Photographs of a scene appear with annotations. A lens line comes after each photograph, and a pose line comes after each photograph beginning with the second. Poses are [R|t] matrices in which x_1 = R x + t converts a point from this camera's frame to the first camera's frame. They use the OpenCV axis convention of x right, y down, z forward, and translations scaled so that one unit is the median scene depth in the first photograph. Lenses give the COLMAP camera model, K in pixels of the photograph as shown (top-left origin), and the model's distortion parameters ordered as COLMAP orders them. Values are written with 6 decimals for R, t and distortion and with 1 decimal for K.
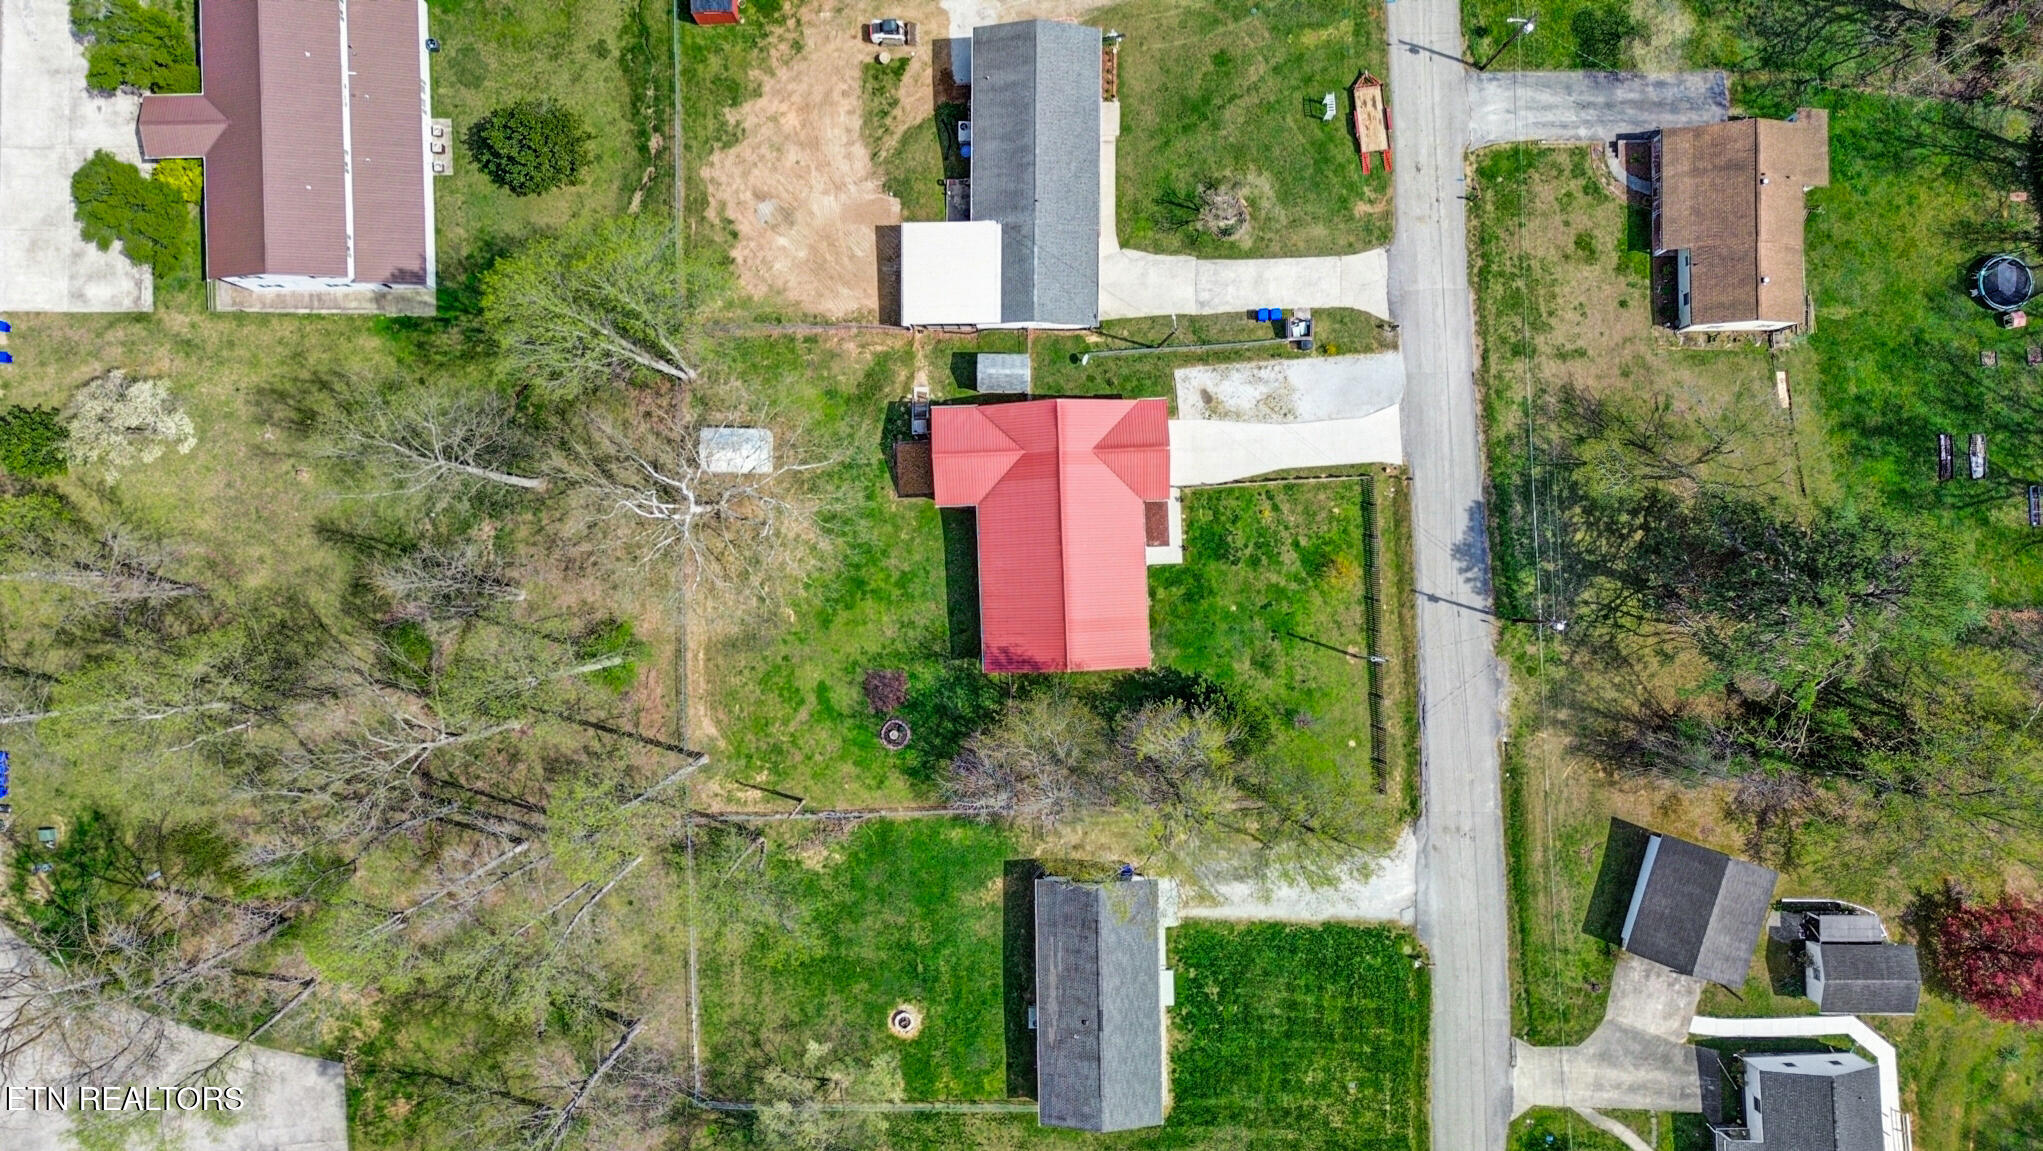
lens RADIAL K [[1456.8, 0, 1018.8], [0, 1456.8, 568.2], [0, 0, 1]] dist [0.014558, 0.001425]
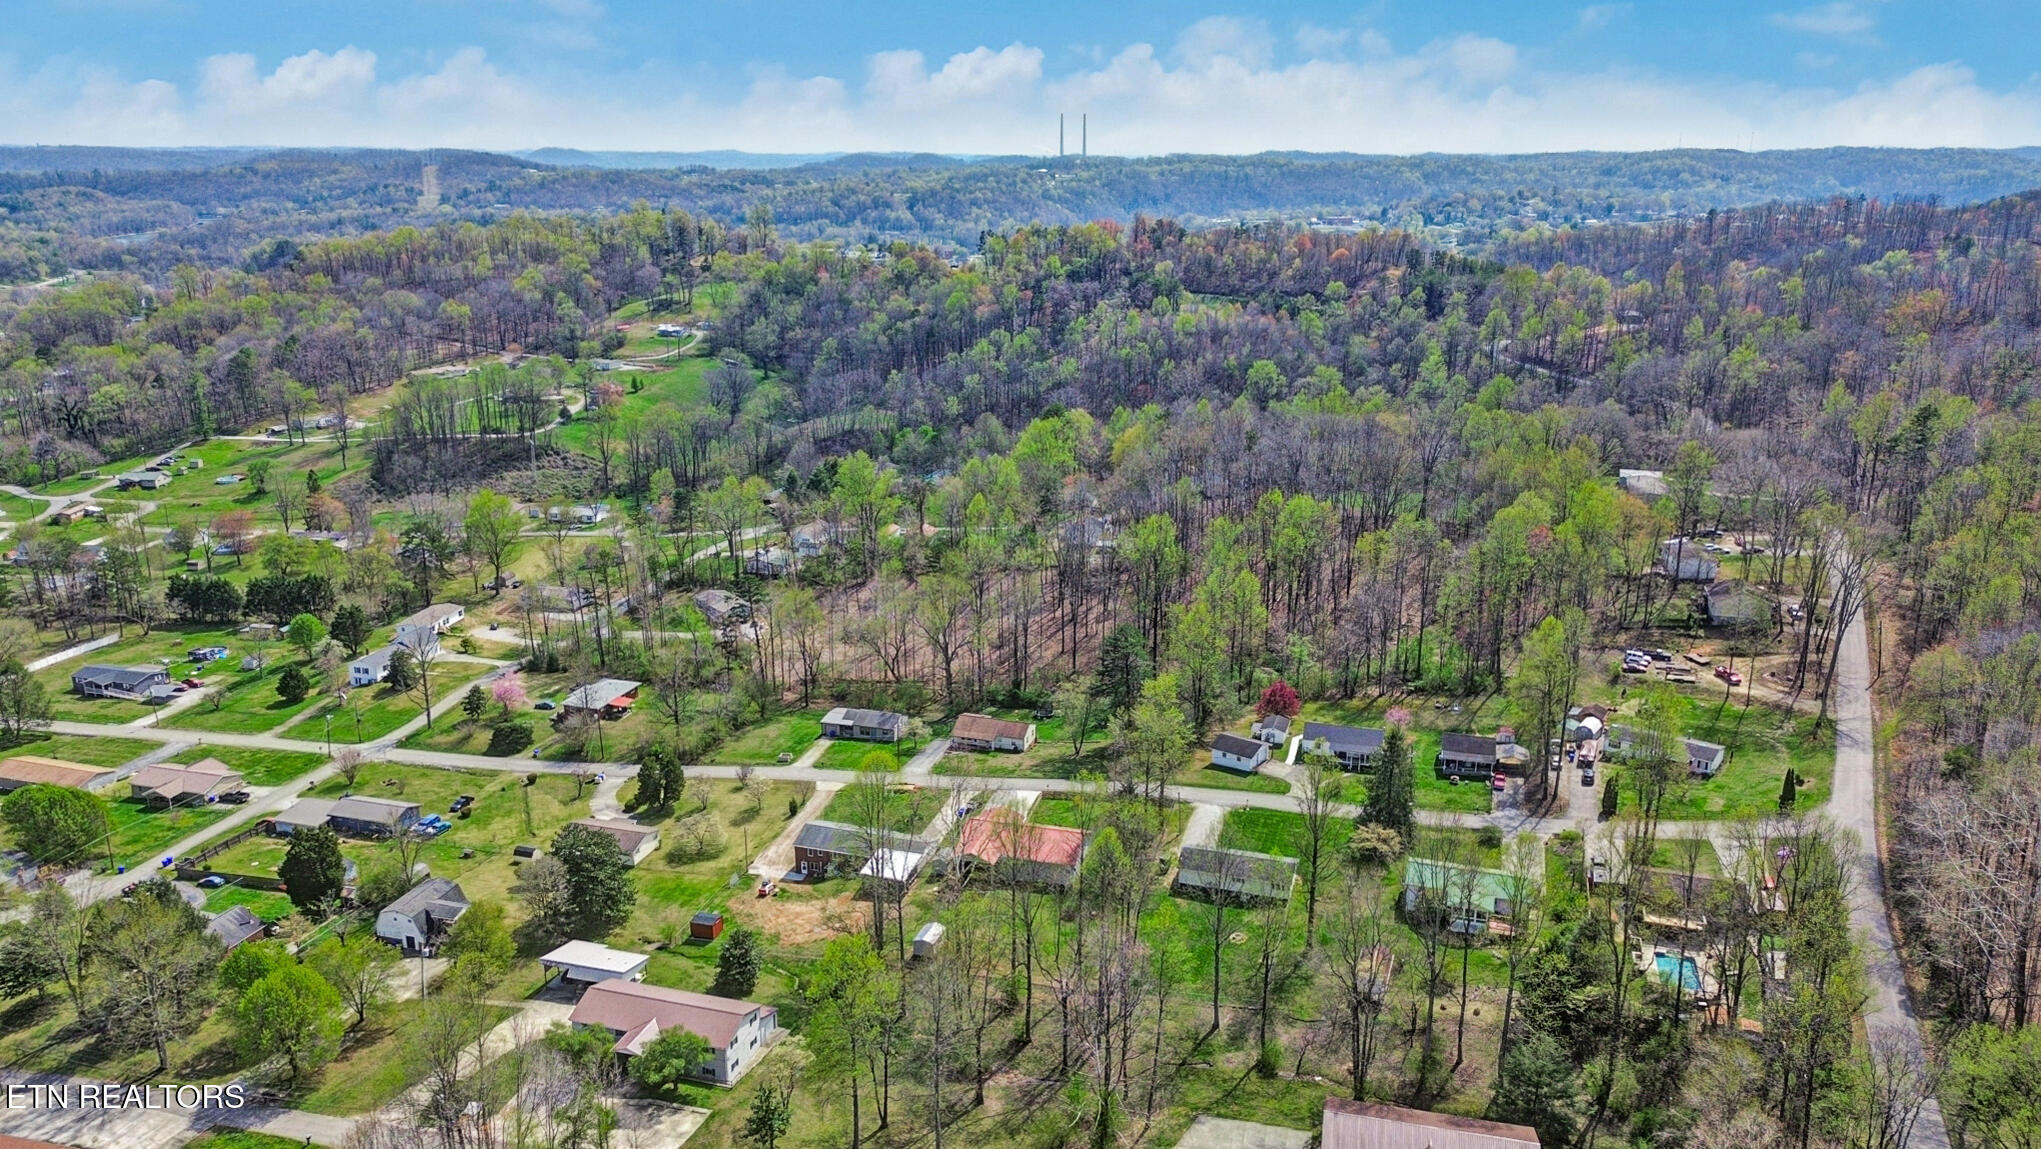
lens RADIAL K [[1457.0, 0, 1029.5], [0, 1457.0, 581.8], [0, 0, 1]] dist [0.052719, -0.041027]
pose [[0.309301, -0.263640, 0.913689, -1.813332], [0.950962, 0.087746, -0.296600, 0.581964], [-0.001977, 0.960622, 0.277851, 0.003795]]
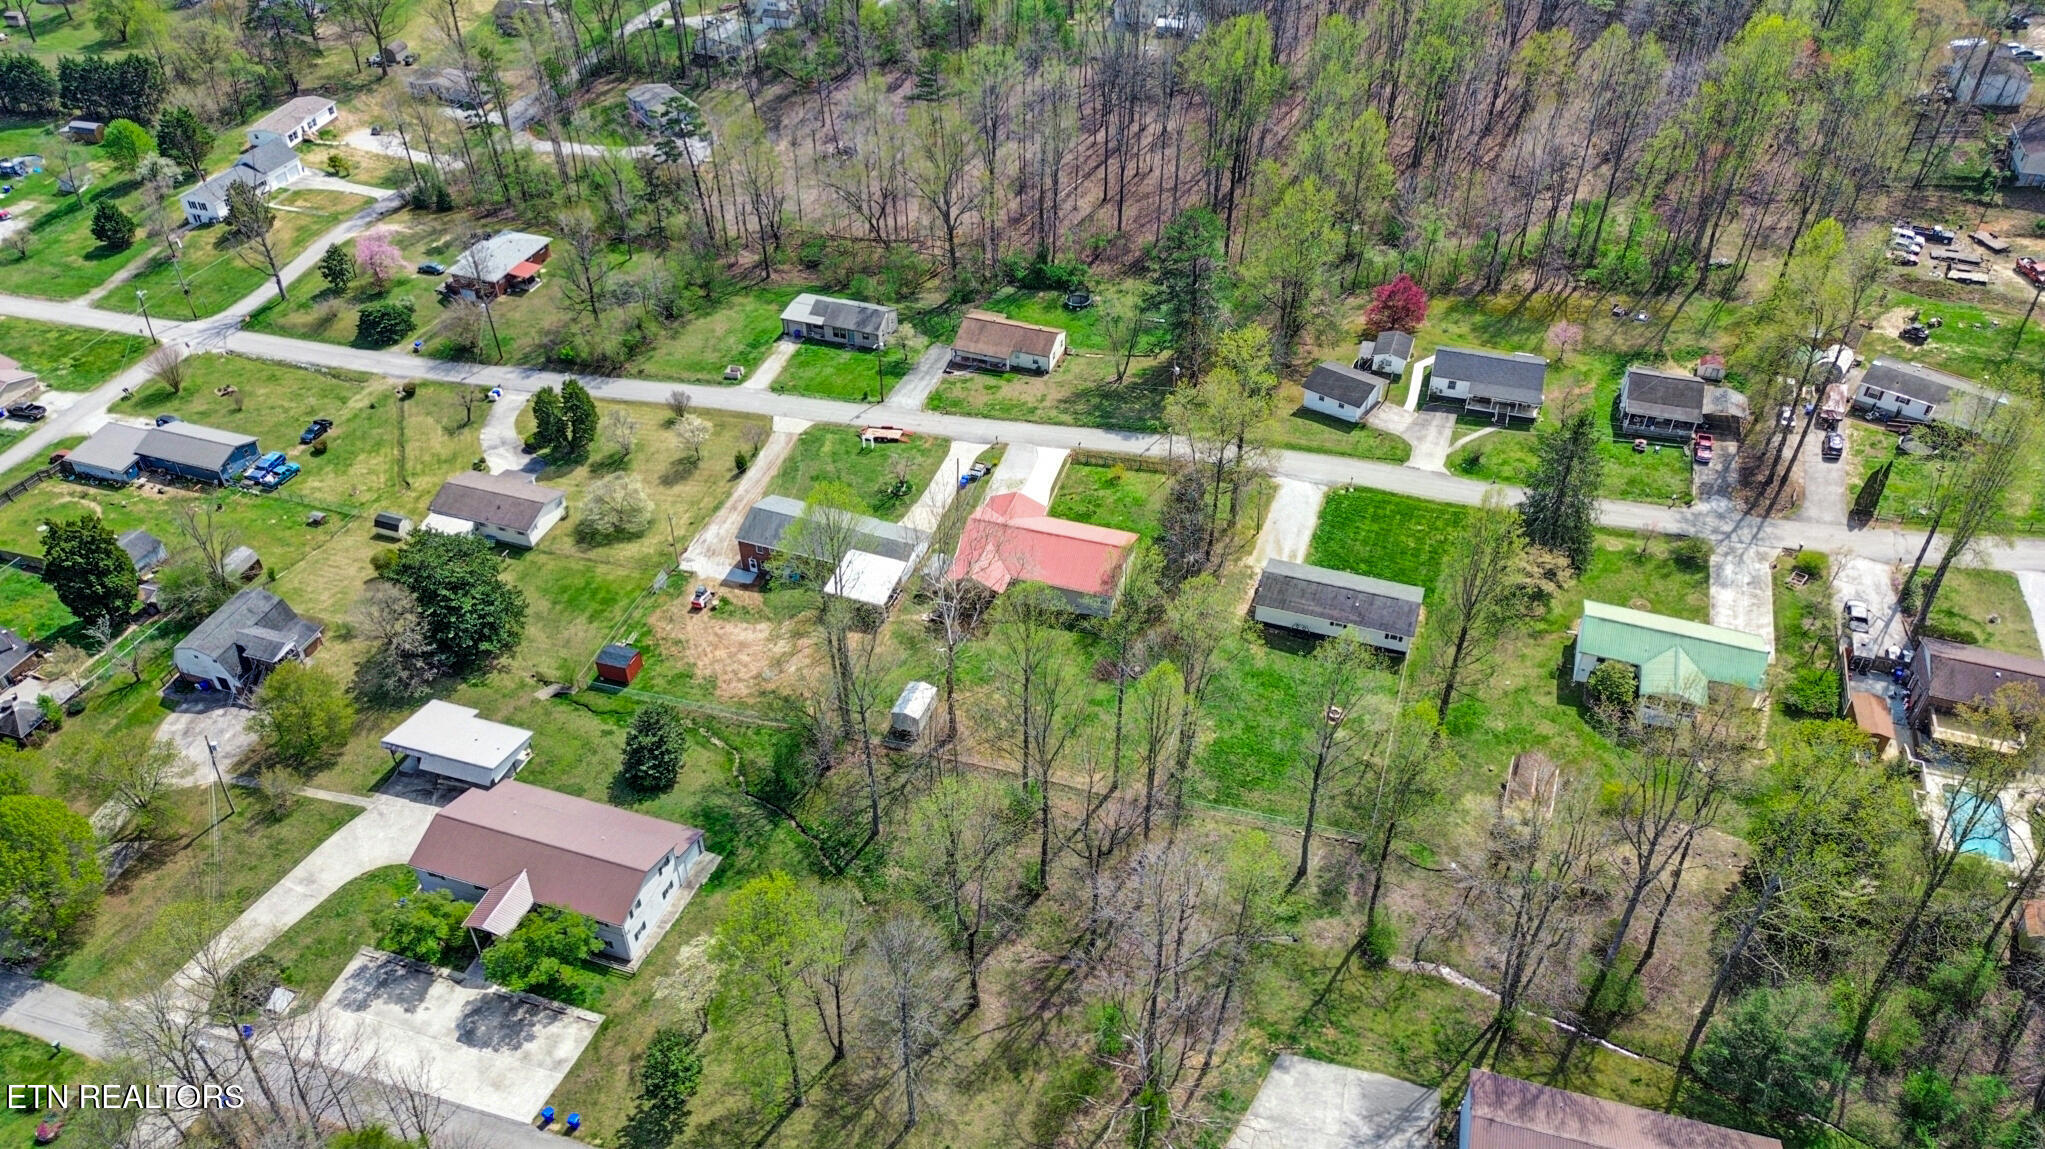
lens RADIAL K [[1459.8, 0, 1026.5], [0, 1459.8, 584.2], [0, 0, 1]] dist [0.052719, -0.041027]
pose [[0.335200, -0.594308, 0.731053, -1.138399], [0.942147, 0.210691, -0.260709, 0.371903], [0.000915, 0.776149, 0.630549, 0.004937]]
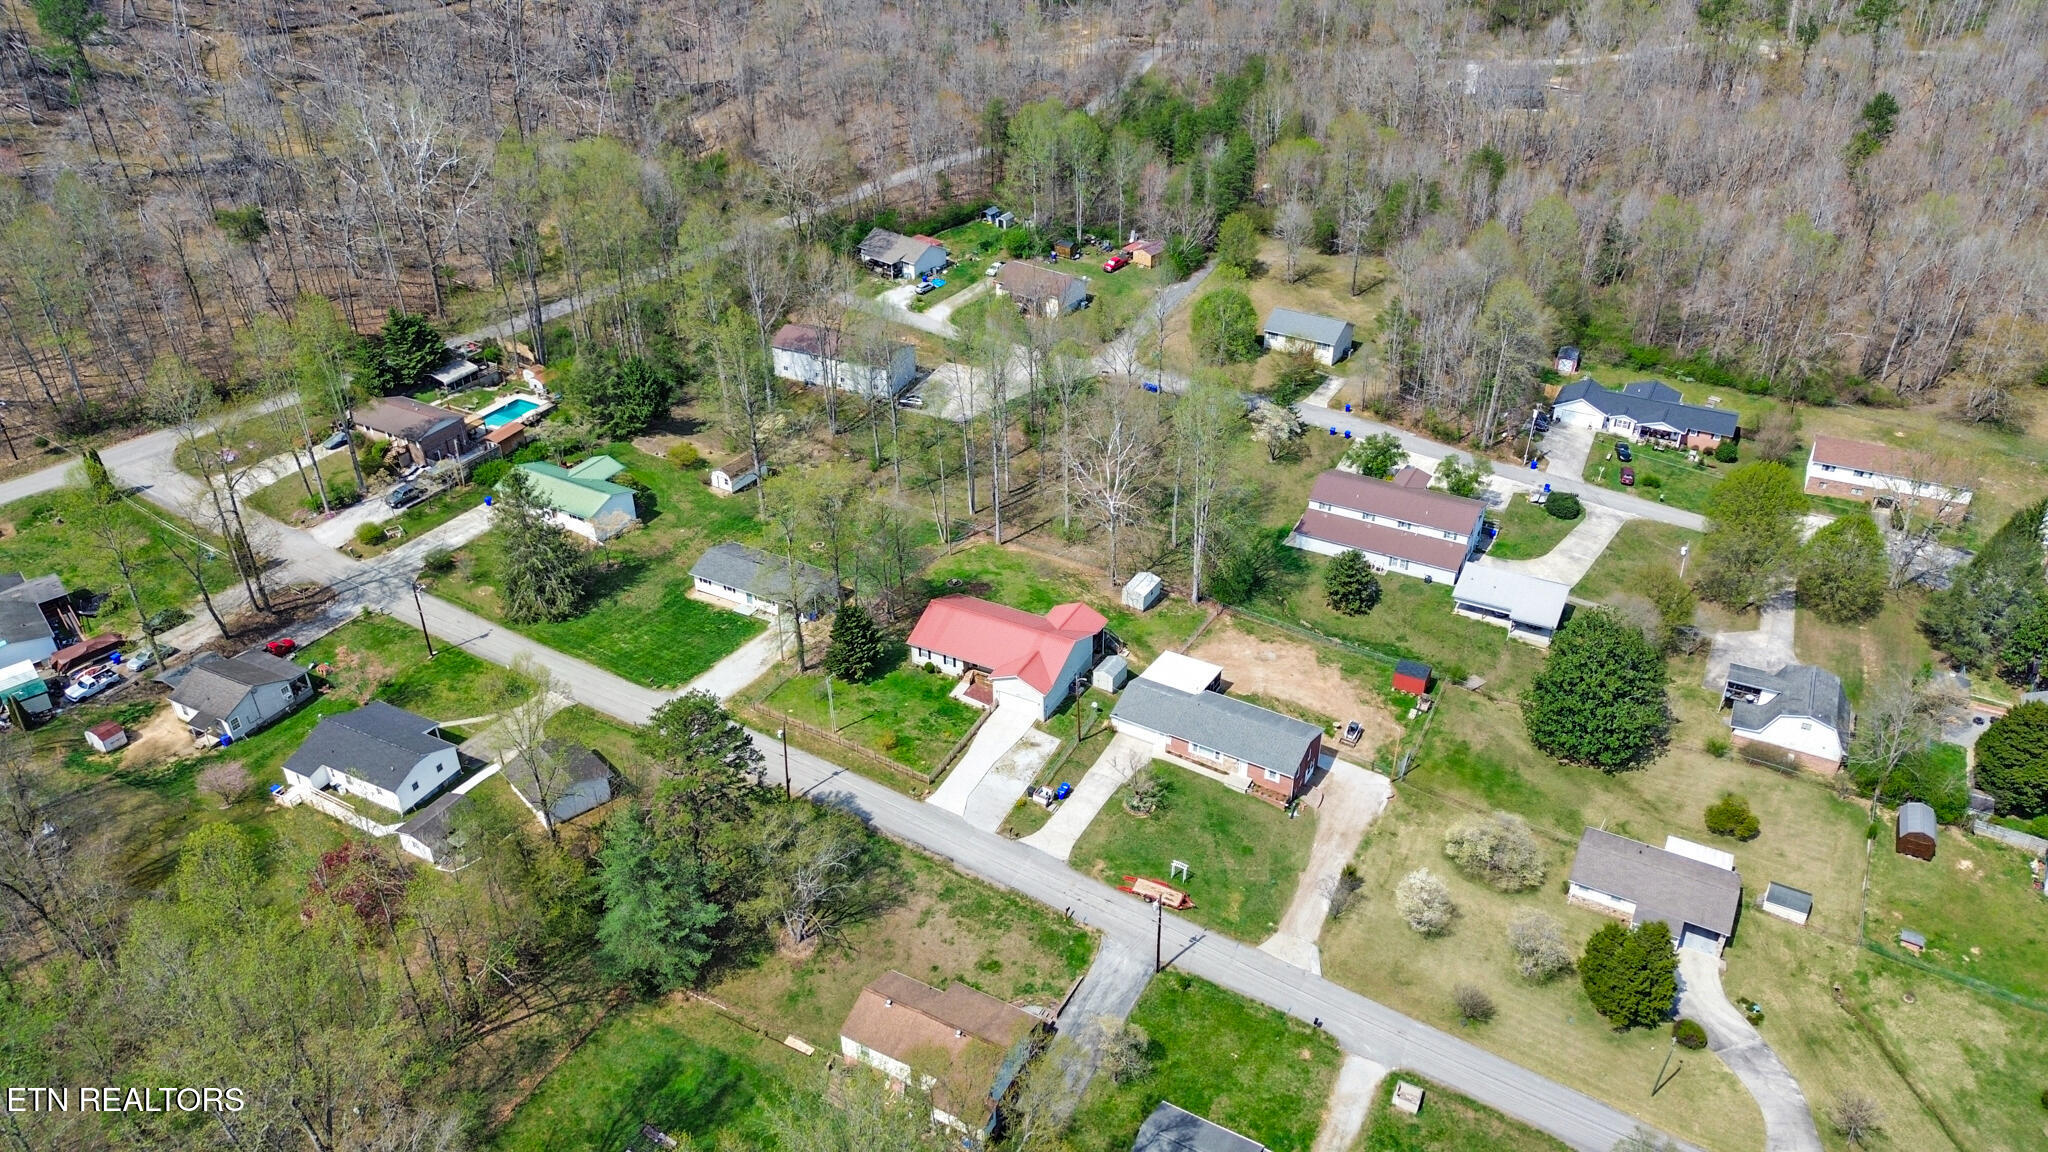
lens RADIAL K [[1462.0, 0, 1029.4], [0, 1462.0, 573.5], [0, 0, 1]] dist [0.052719, -0.041027]
pose [[-0.493420, 0.463624, -0.735927, 1.140124], [-0.869791, -0.263284, 0.417307, -0.684700], [-0.000285, 0.846011, 0.533166, 0.058198]]
